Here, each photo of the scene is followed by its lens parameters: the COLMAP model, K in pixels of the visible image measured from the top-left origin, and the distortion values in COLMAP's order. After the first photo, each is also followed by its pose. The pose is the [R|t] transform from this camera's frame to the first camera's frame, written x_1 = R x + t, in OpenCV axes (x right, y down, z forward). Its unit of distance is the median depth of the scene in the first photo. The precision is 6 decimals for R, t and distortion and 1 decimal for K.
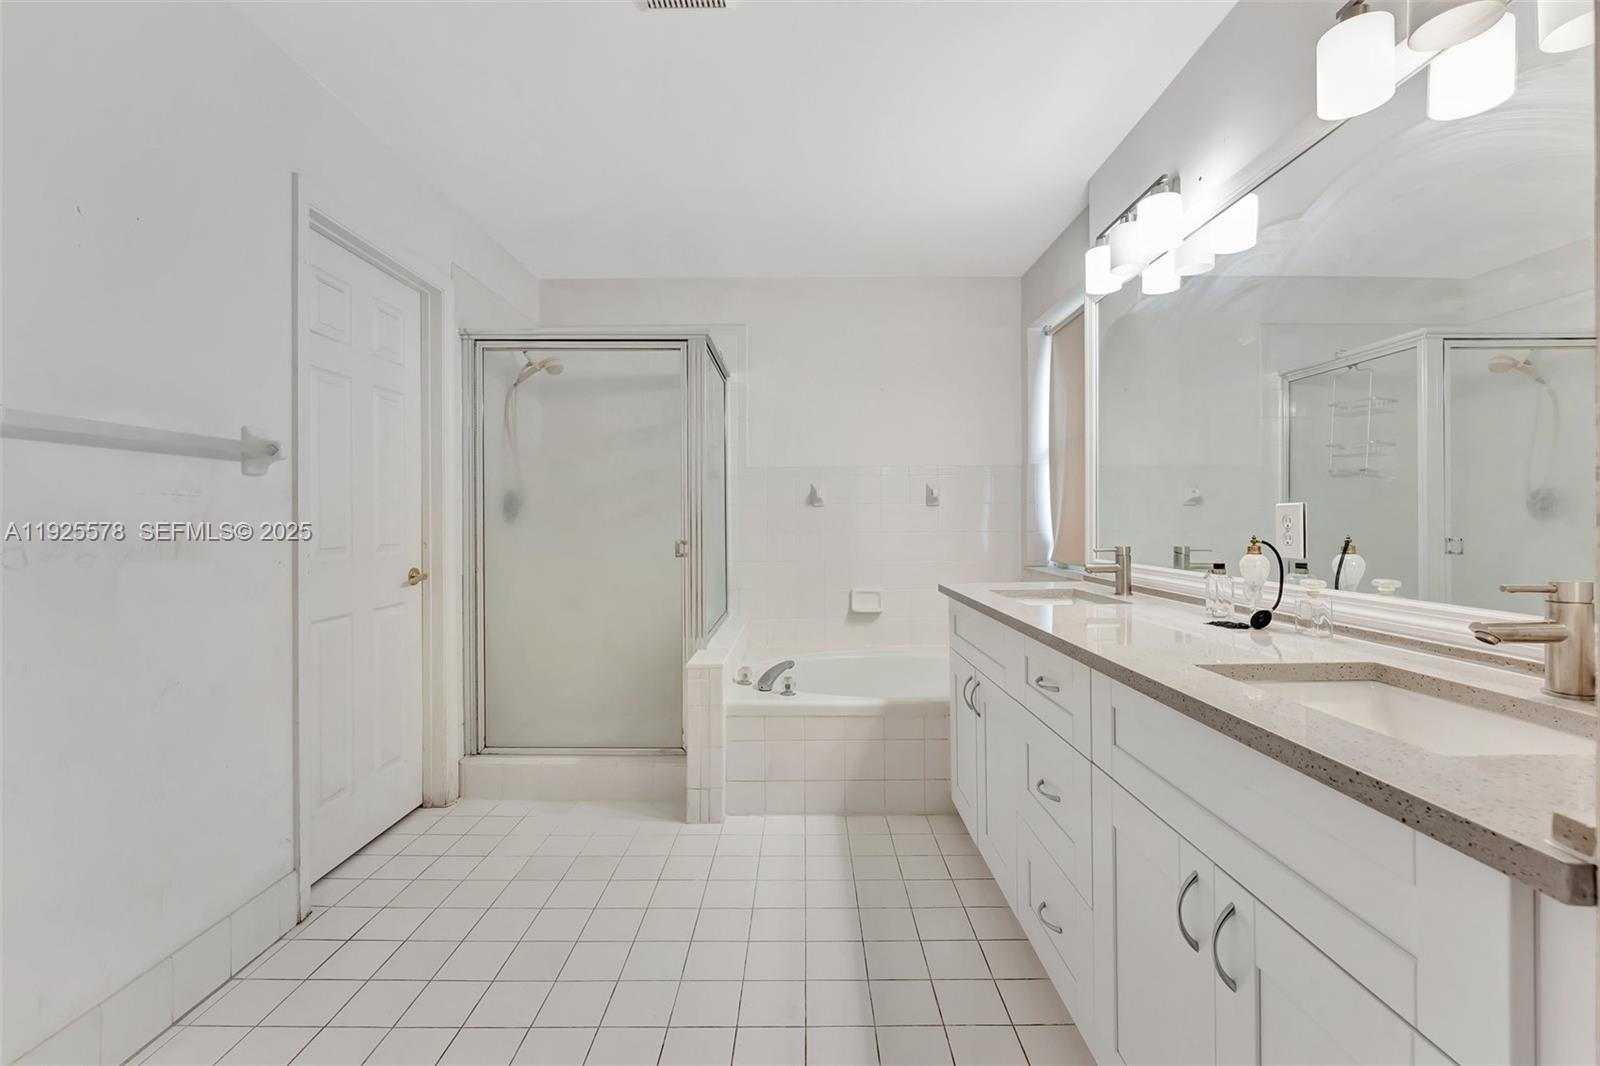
lens RADIAL K [[672.8, 0, 801.5], [0, 672.8, 524.5], [0, 0, 1]] dist [-0.000982, 0.000054]
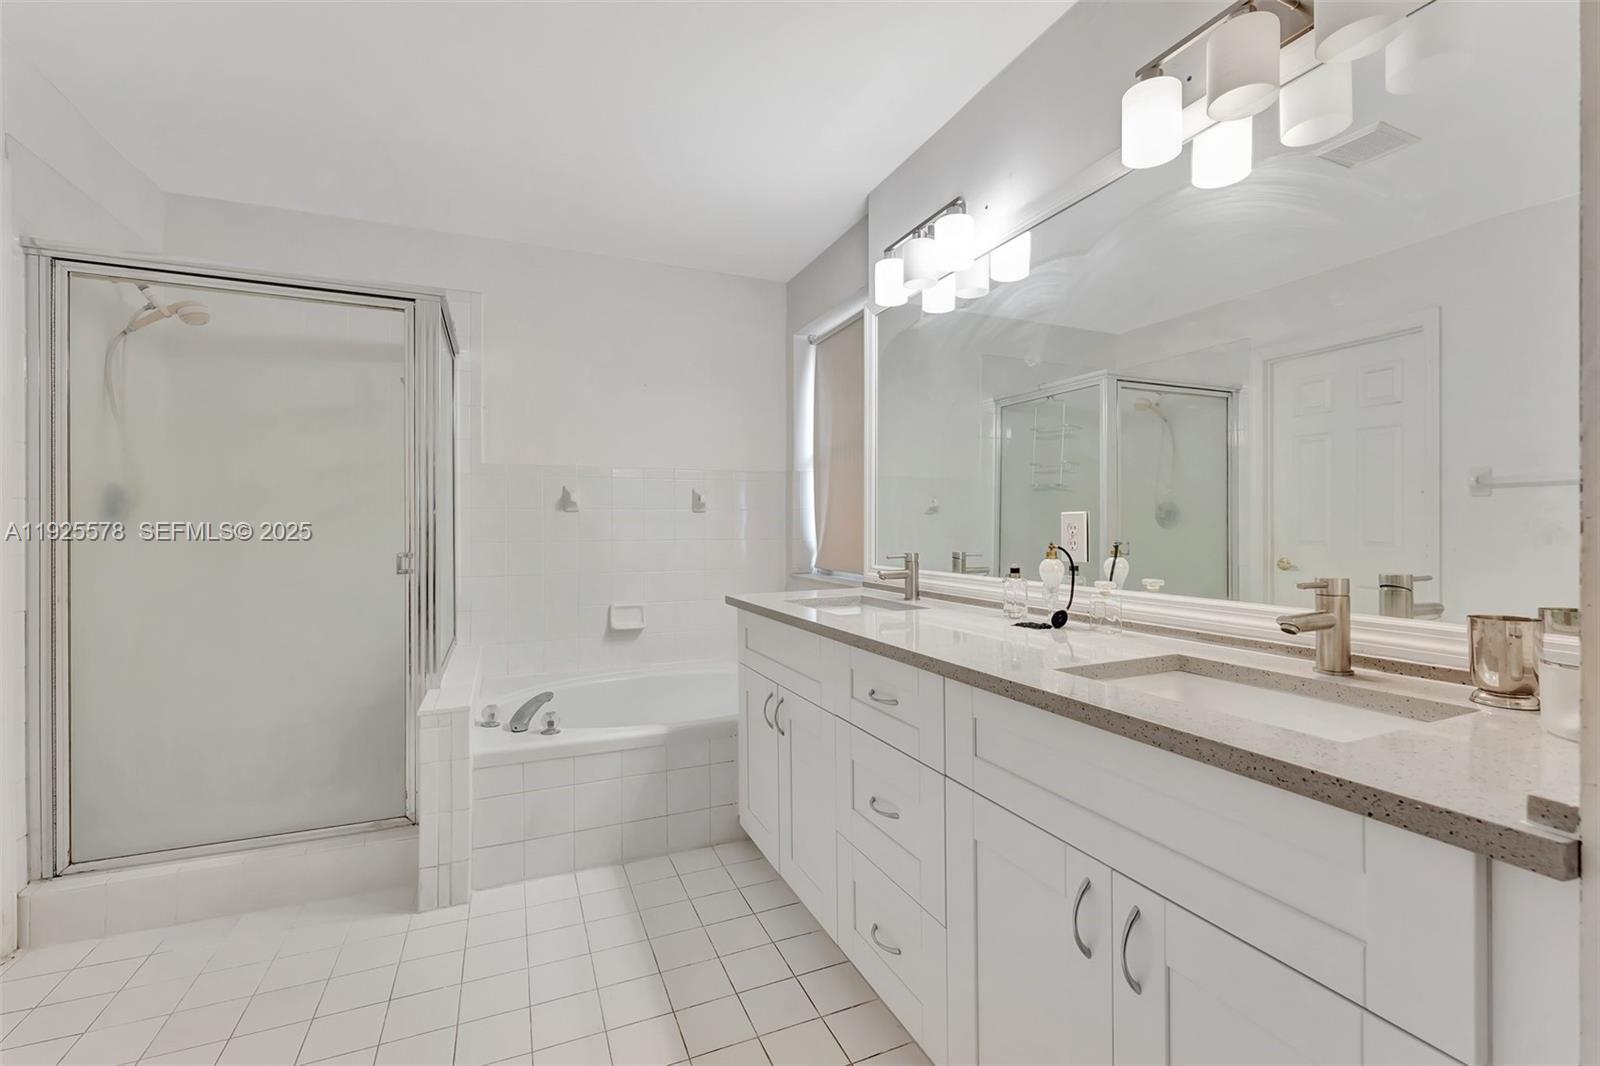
lens RADIAL K [[687.7, 0, 802.8], [0, 687.7, 529.3], [0, 0, 1]] dist [0.000687, -0.000246]
pose [[0.918210, -0.000797, 0.396092, -0.077516], [0.002268, 0.999992, -0.003247, -0.000462], [-0.396086, 0.003880, 0.918205, 0.083783]]
